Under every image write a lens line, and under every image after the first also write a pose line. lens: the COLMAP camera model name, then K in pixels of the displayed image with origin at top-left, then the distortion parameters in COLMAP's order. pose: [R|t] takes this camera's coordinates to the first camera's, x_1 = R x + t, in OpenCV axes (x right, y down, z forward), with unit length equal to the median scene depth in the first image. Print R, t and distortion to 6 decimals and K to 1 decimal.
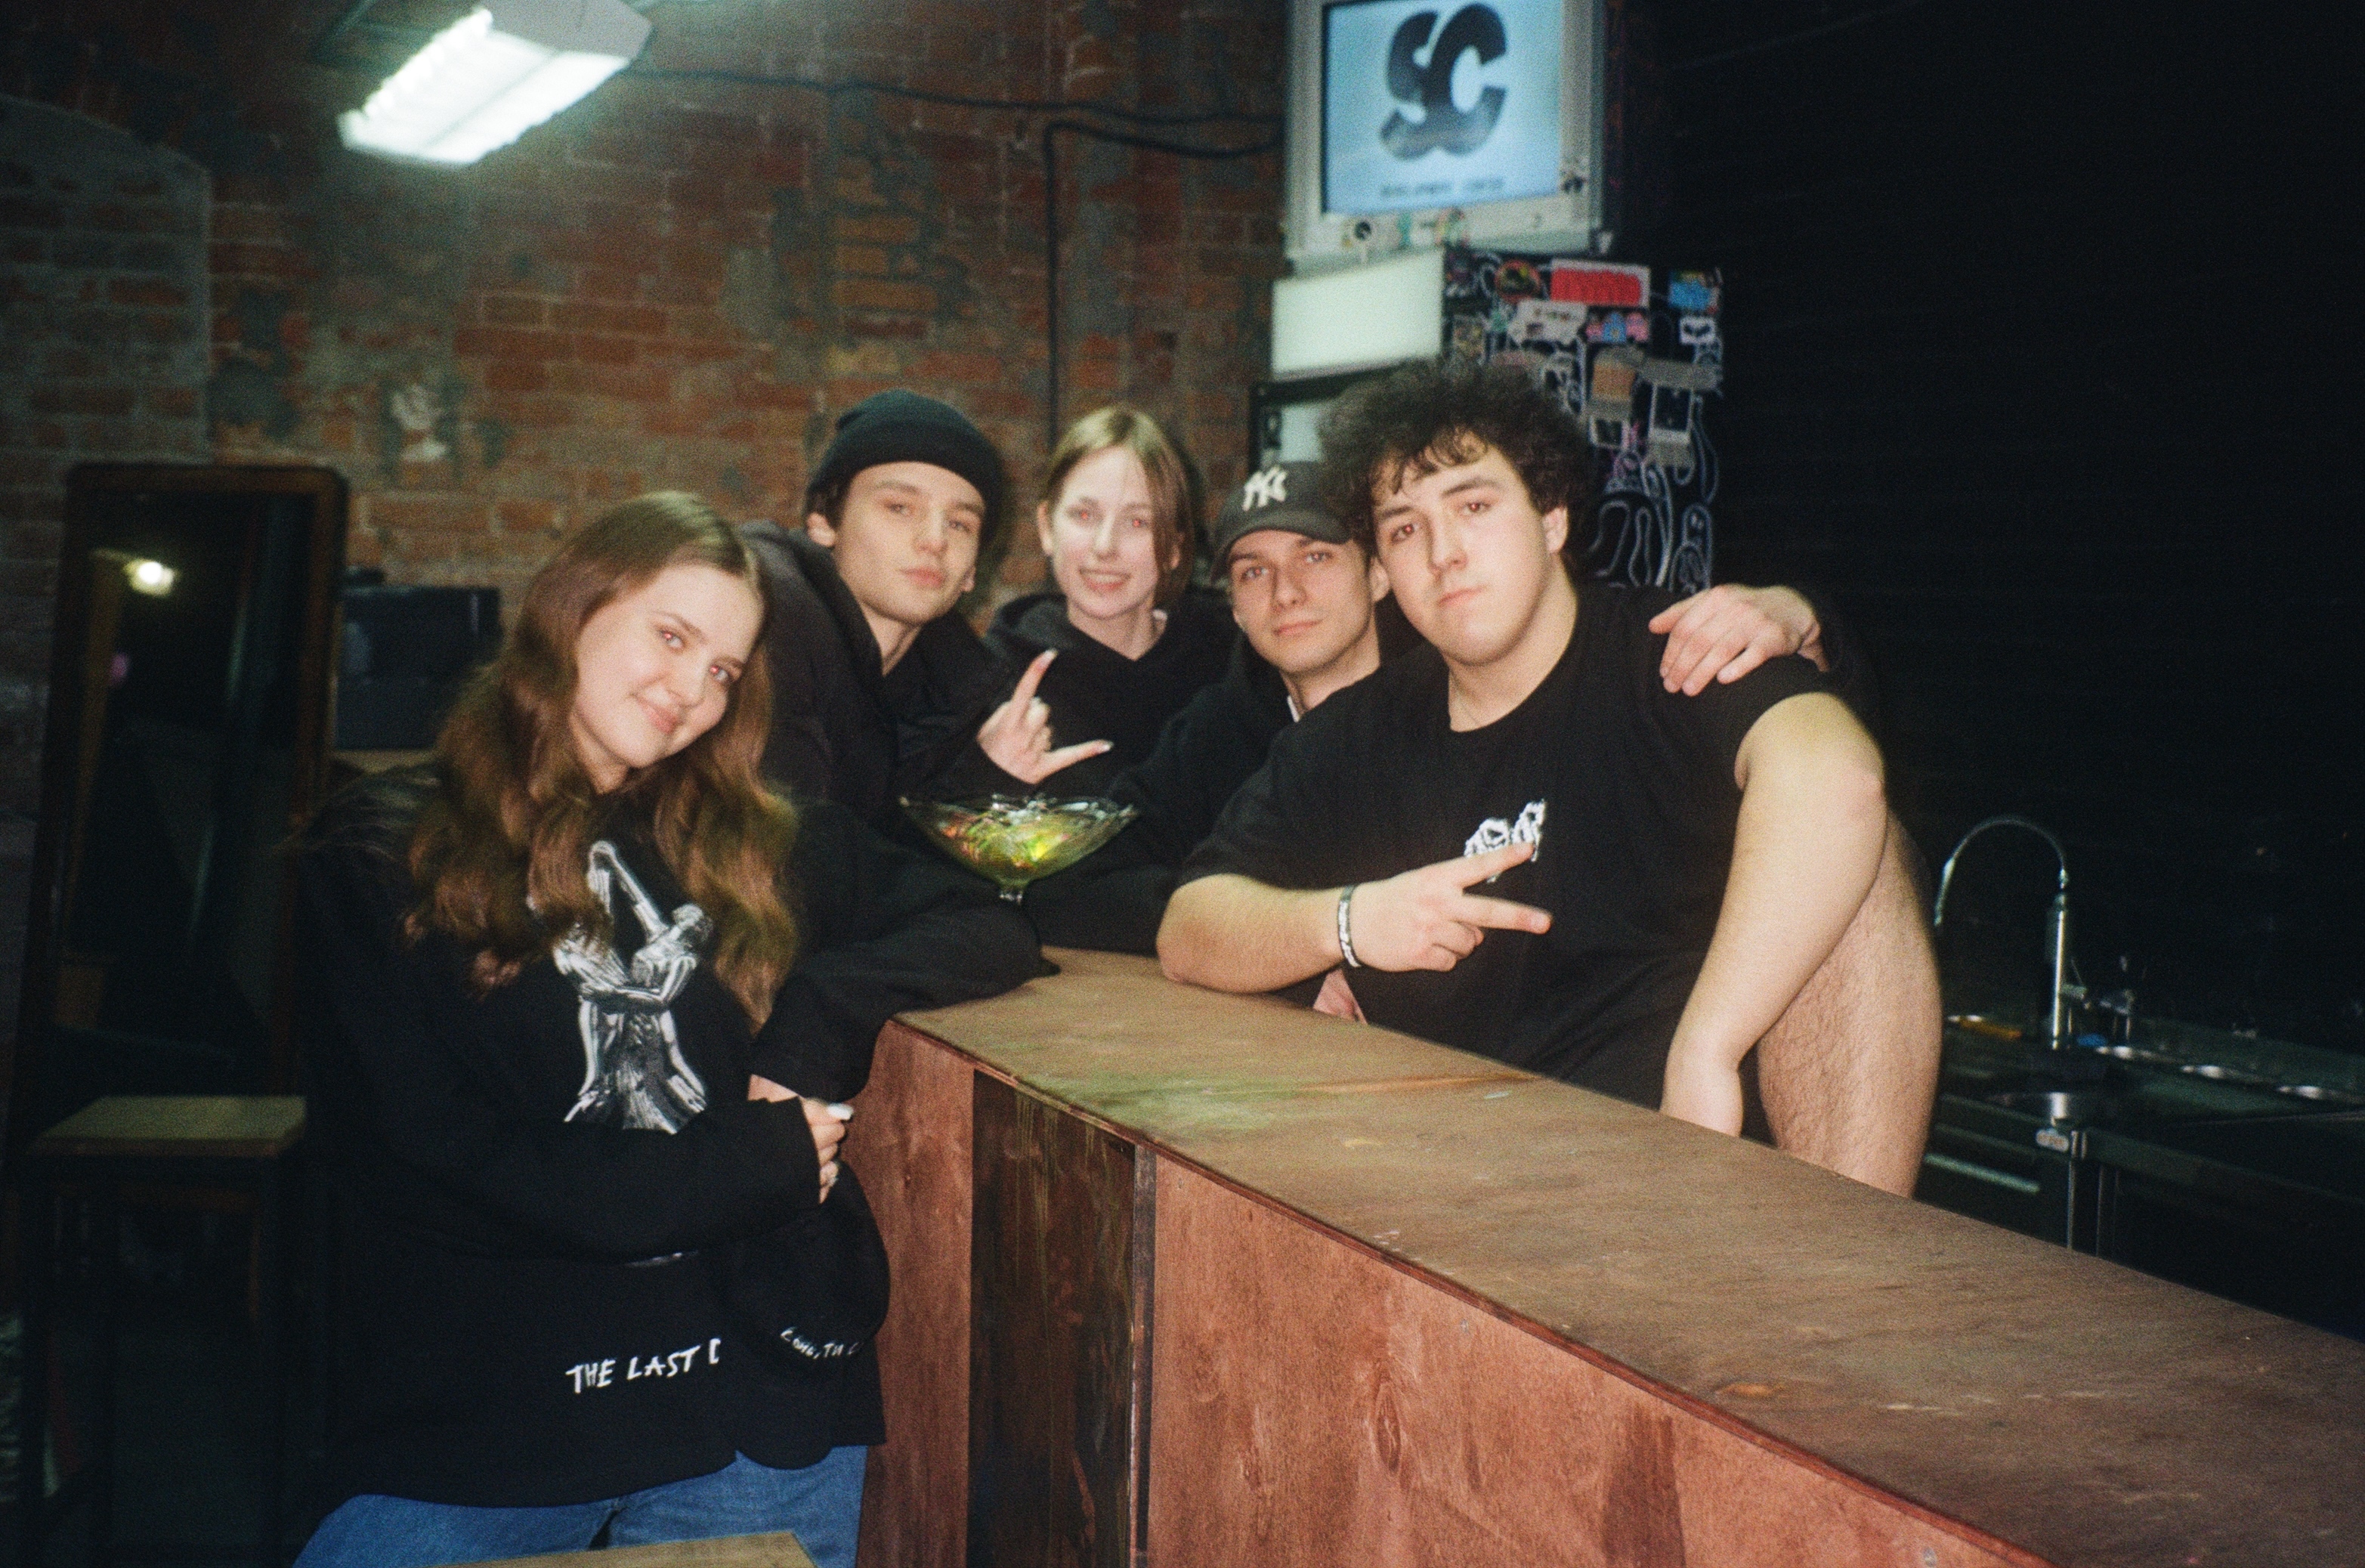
lens RADIAL K [[2743.5, 0, 1179.6], [0, 2743.5, 774.6], [0, 0, 1]] dist [0.067421, 0.000000]
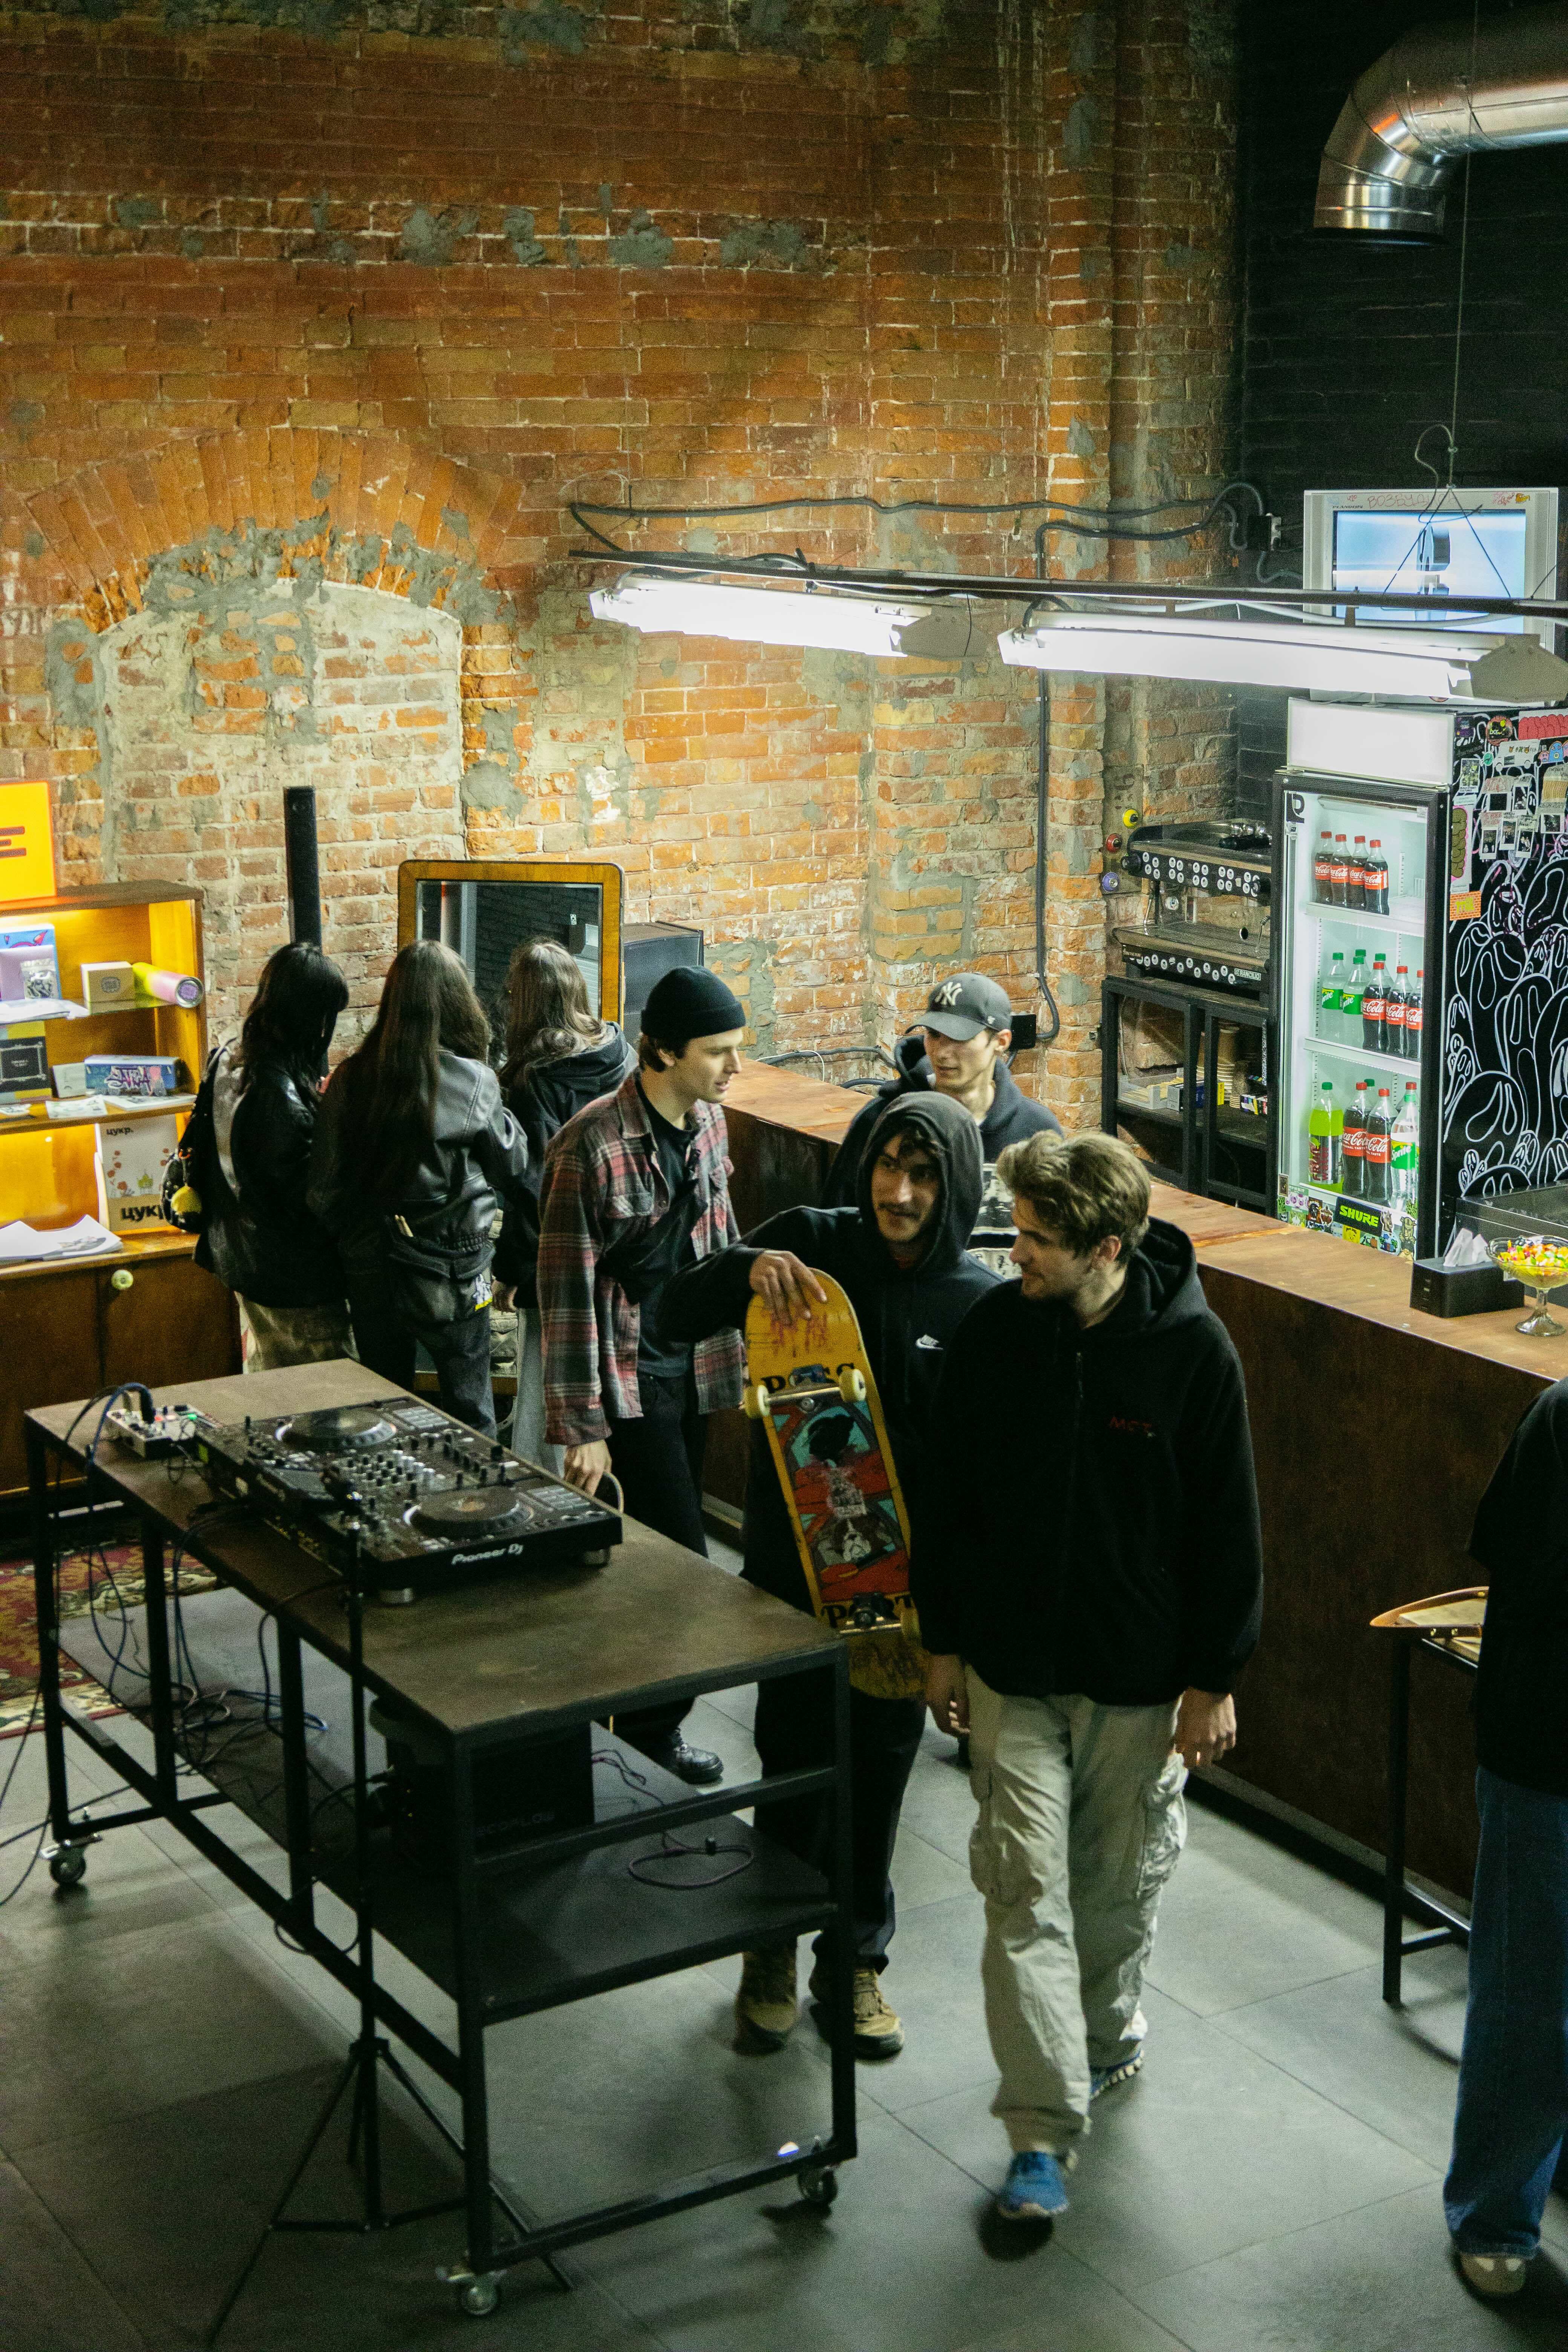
lens RADIAL K [[3380.6, 0, 782.0], [0, 3380.6, 1172.6], [0, 0, 1]] dist [0.020600, 0.000000]
pose [[0.992926, -0.059326, 0.102853, -0.371533], [0.043500, 0.987758, 0.149804, -0.189255], [-0.110481, -0.144271, 0.983351, -0.626154]]
